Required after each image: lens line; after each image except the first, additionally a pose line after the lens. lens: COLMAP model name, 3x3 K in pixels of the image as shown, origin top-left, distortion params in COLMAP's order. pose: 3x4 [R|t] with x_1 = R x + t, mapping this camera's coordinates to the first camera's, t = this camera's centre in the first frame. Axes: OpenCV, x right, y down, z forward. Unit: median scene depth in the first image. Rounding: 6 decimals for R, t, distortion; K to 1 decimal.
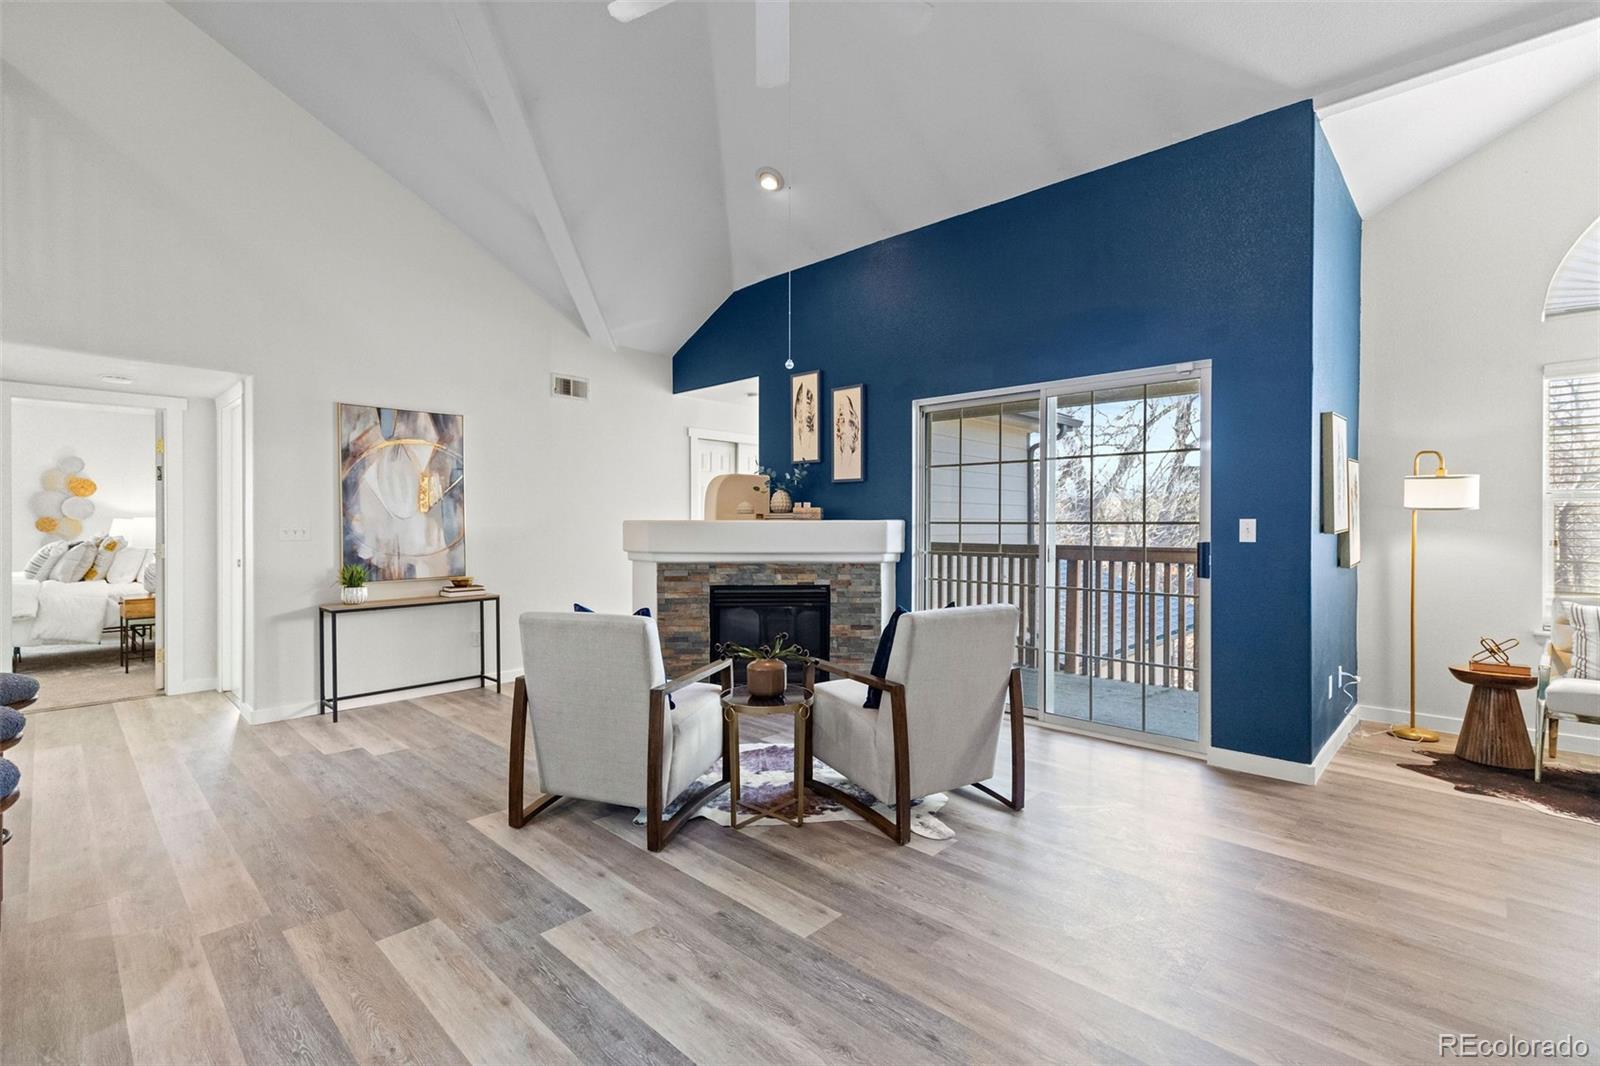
lens RADIAL K [[727.6, 0, 796.0], [0, 727.6, 518.1], [0, 0, 1]] dist [0.005589, 0.000972]
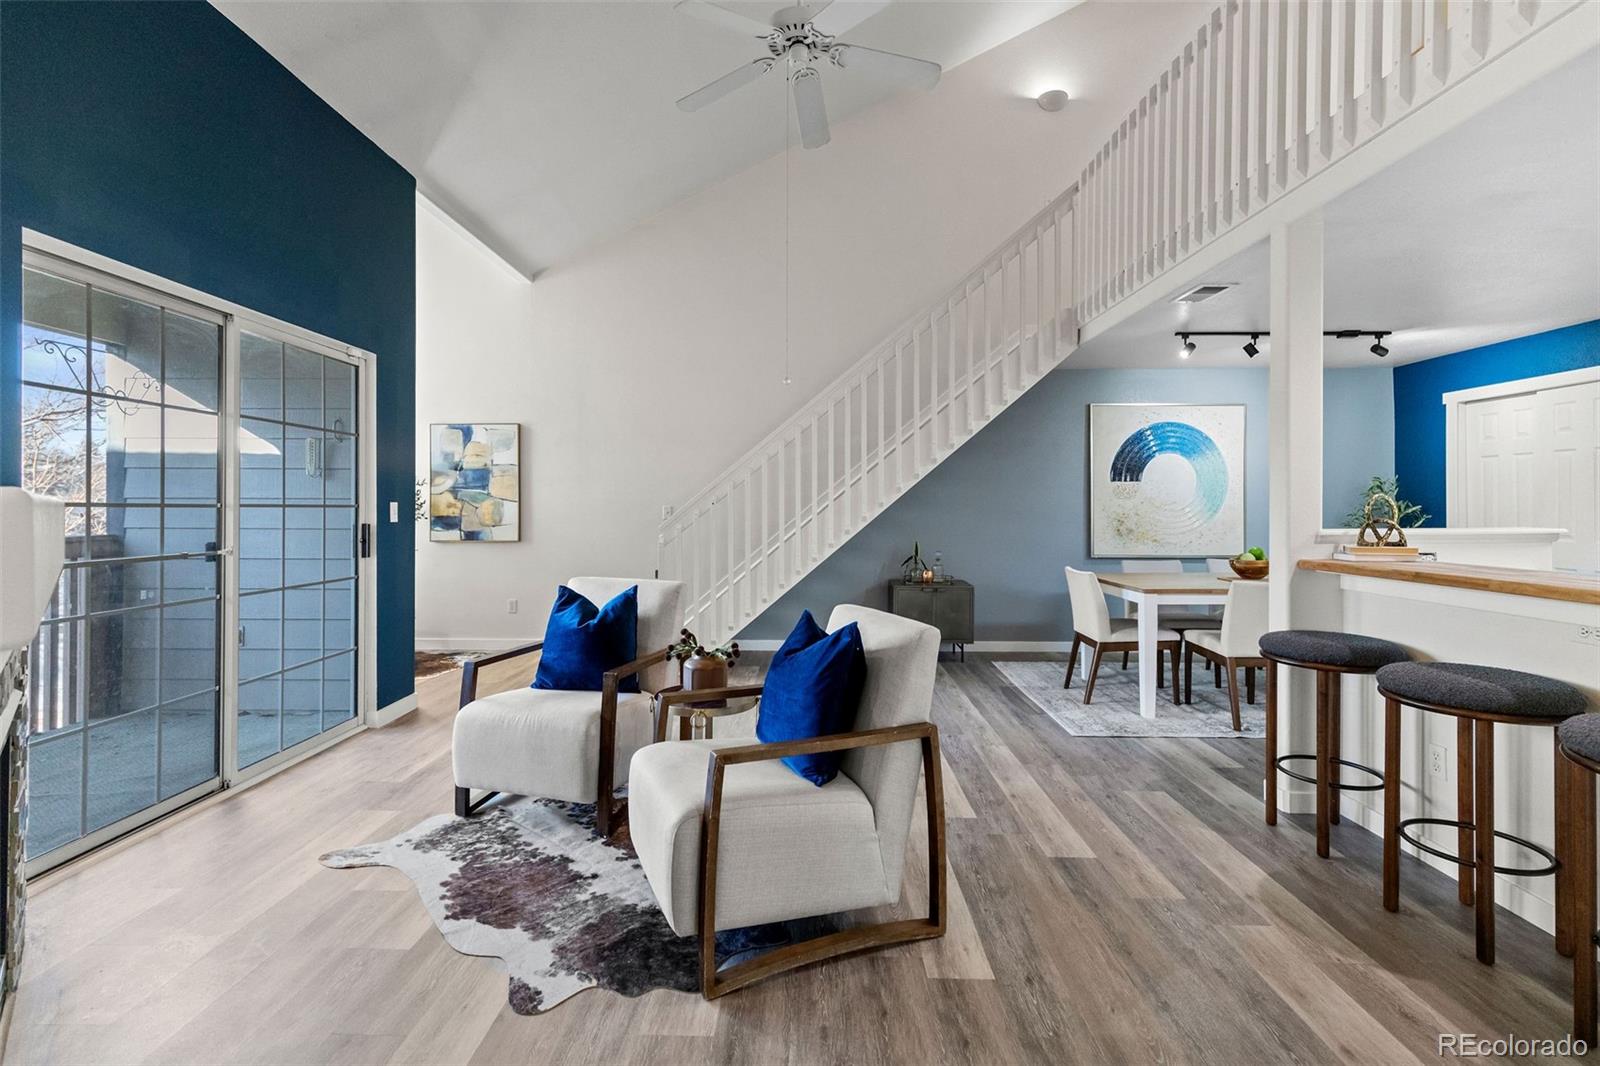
lens RADIAL K [[727.6, 0, 800.3], [0, 727.6, 509.2], [0, 0, 1]] dist [0.005589, 0.000972]
pose [[-0.683442, -0.003195, 0.729998, -0.494205], [-0.009376, 0.999946, -0.004402, 0.007456], [-0.729944, -0.009853, -0.683435, 0.966662]]
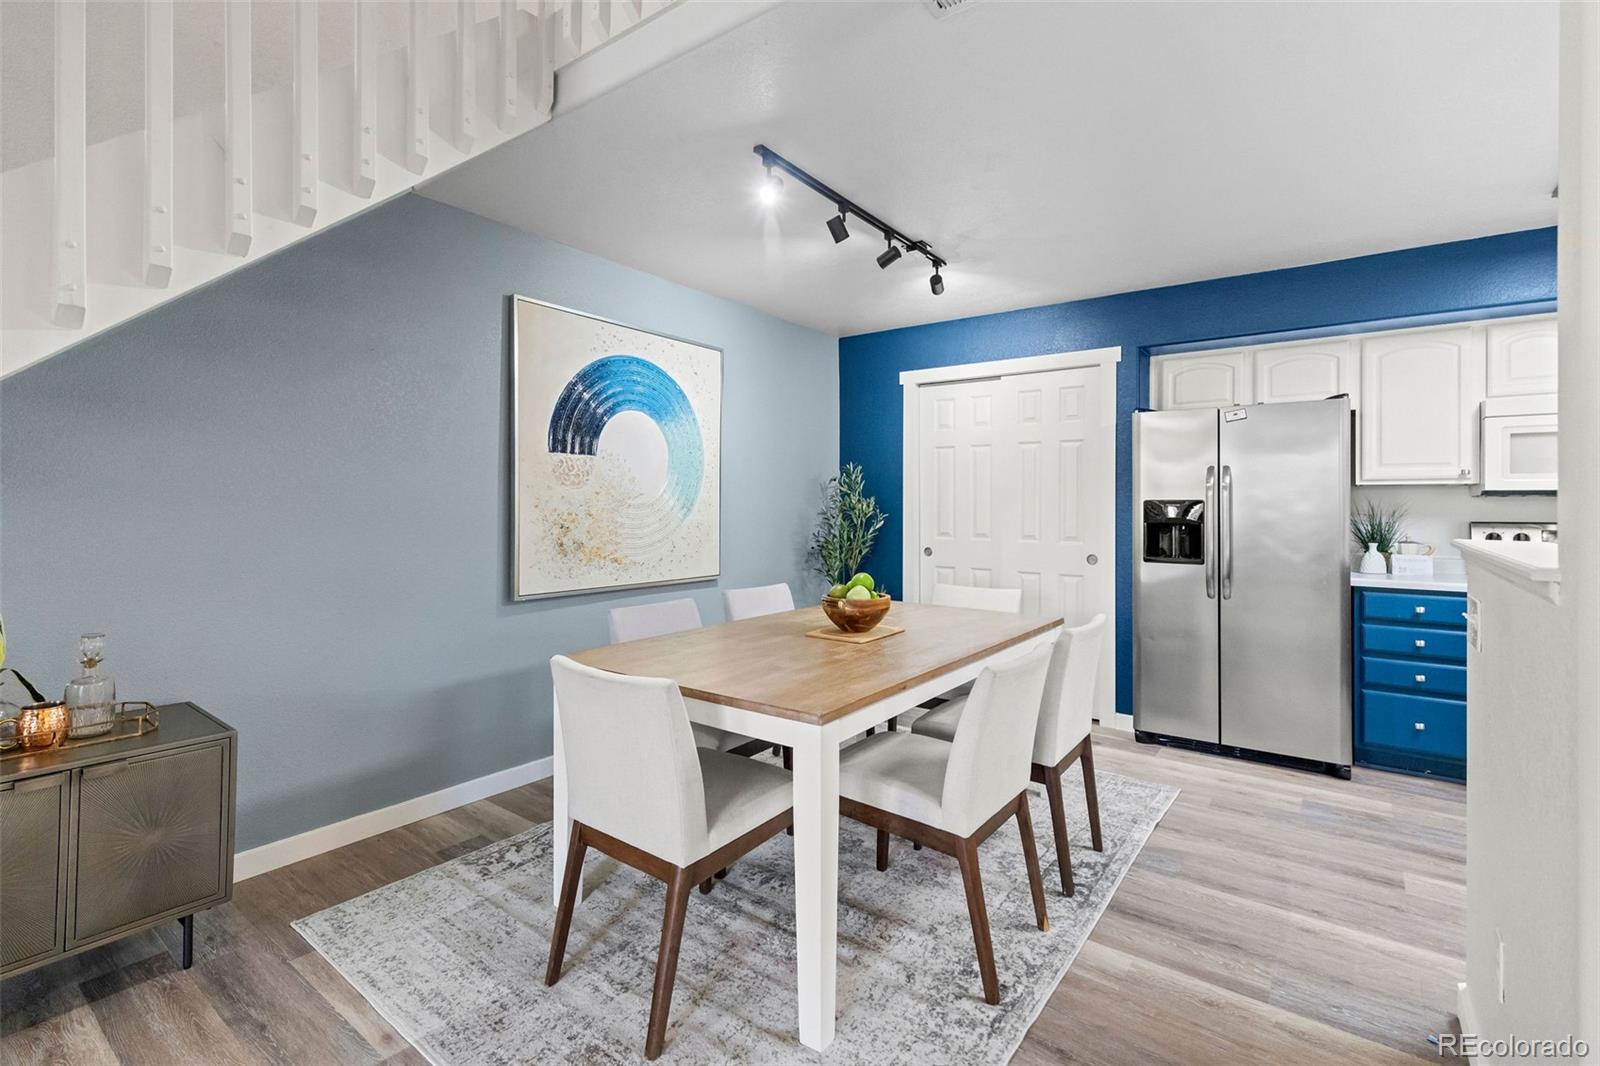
lens RADIAL K [[727.6, 0, 801.7], [0, 727.6, 503.7], [0, 0, 1]] dist [0.005589, 0.000972]
pose [[-0.991752, -0.007734, -0.127939, -0.081472], [-0.006031, 0.999888, -0.013698, 0.003369], [0.128031, -0.012814, -0.991687, 0.392824]]
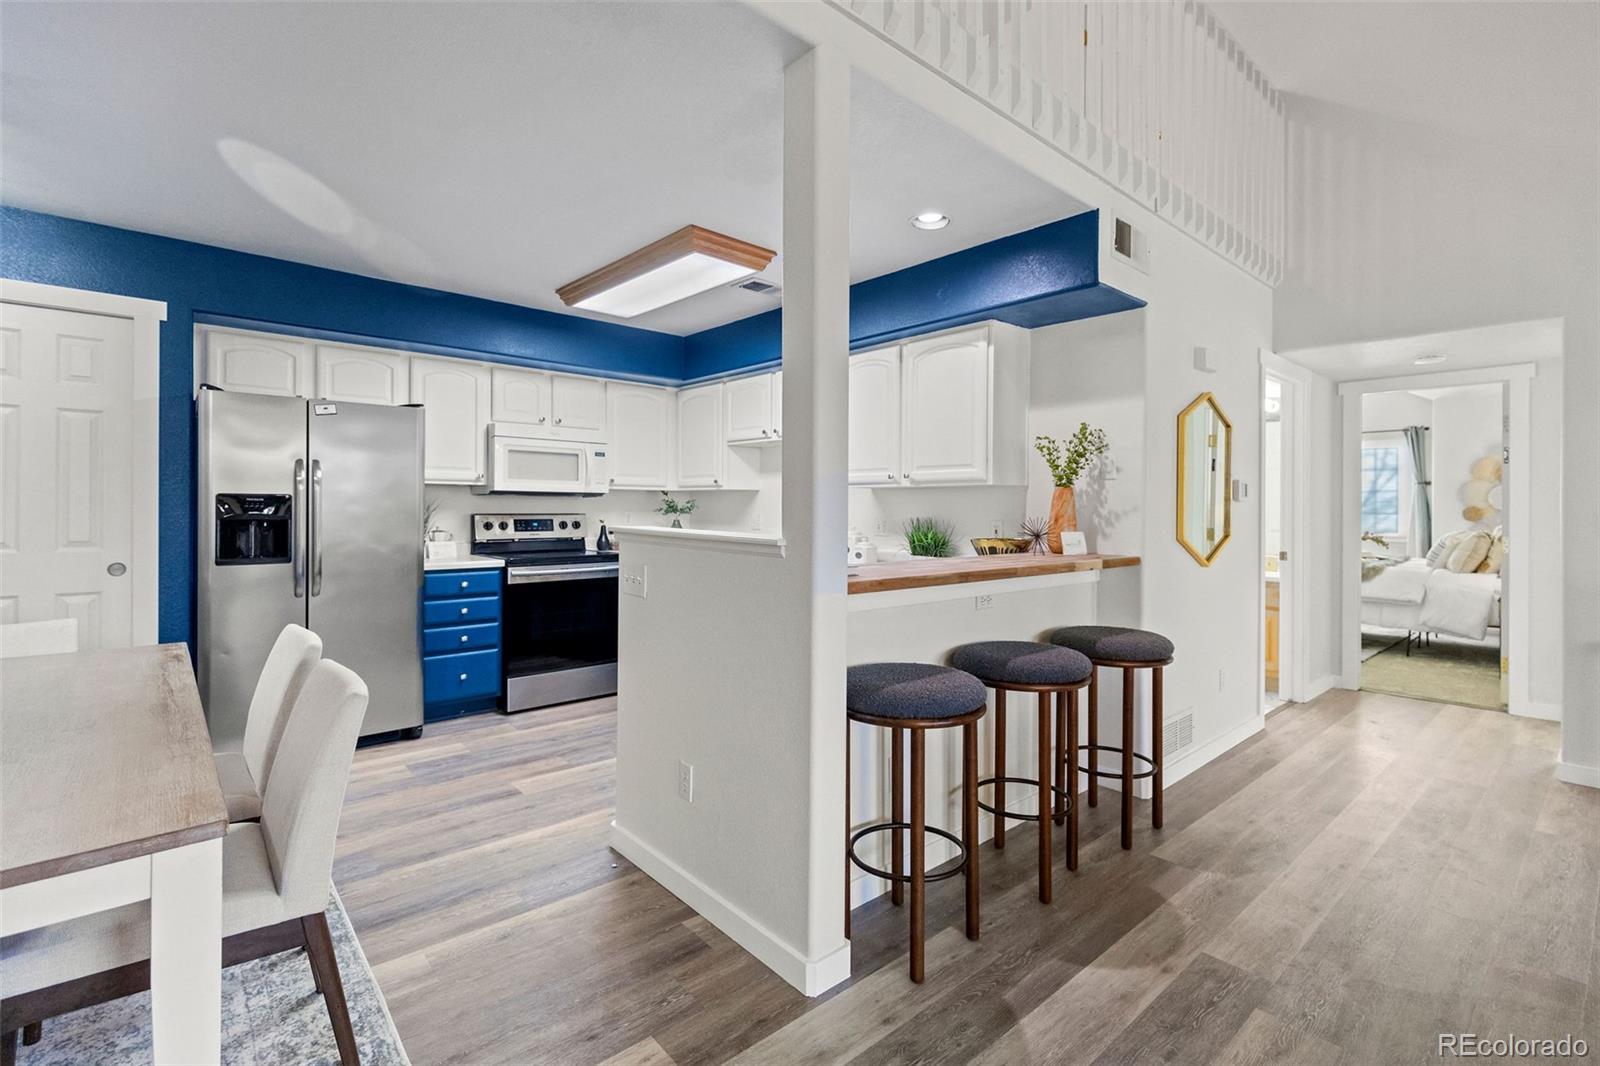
lens RADIAL K [[727.6, 0, 796.6], [0, 727.6, 504.9], [0, 0, 1]] dist [0.005589, 0.000972]
pose [[-0.088379, -0.005166, -0.996074, 0.075585], [0.001087, 0.999985, -0.005283, 0.001153], [0.996086, -0.001550, -0.088372, 0.254181]]
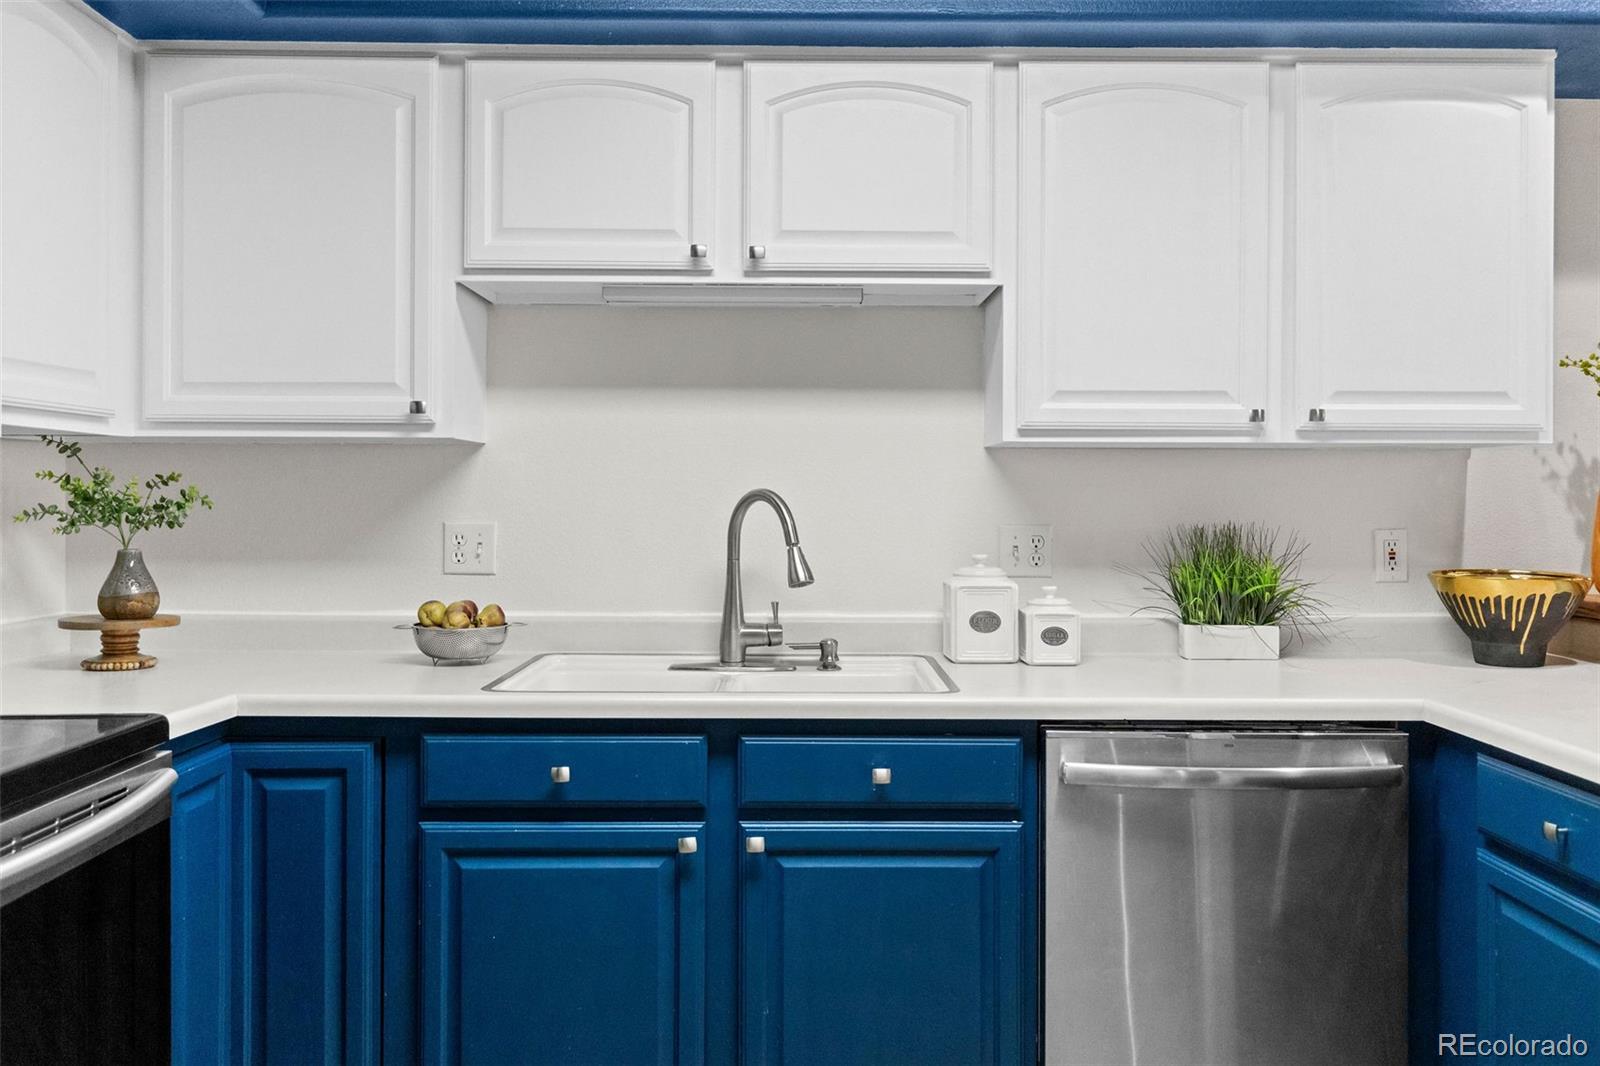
lens RADIAL K [[1413.0, 0, 780.7], [0, 1413.0, 476.6], [0, 0, 1]] dist [-0.033070, -0.007620]
pose [[0.687745, -0.006172, -0.725926, -0.441100], [0.004210, 0.999981, -0.004513, -0.007977], [0.725940, 0.000048, 0.687758, -0.229142]]
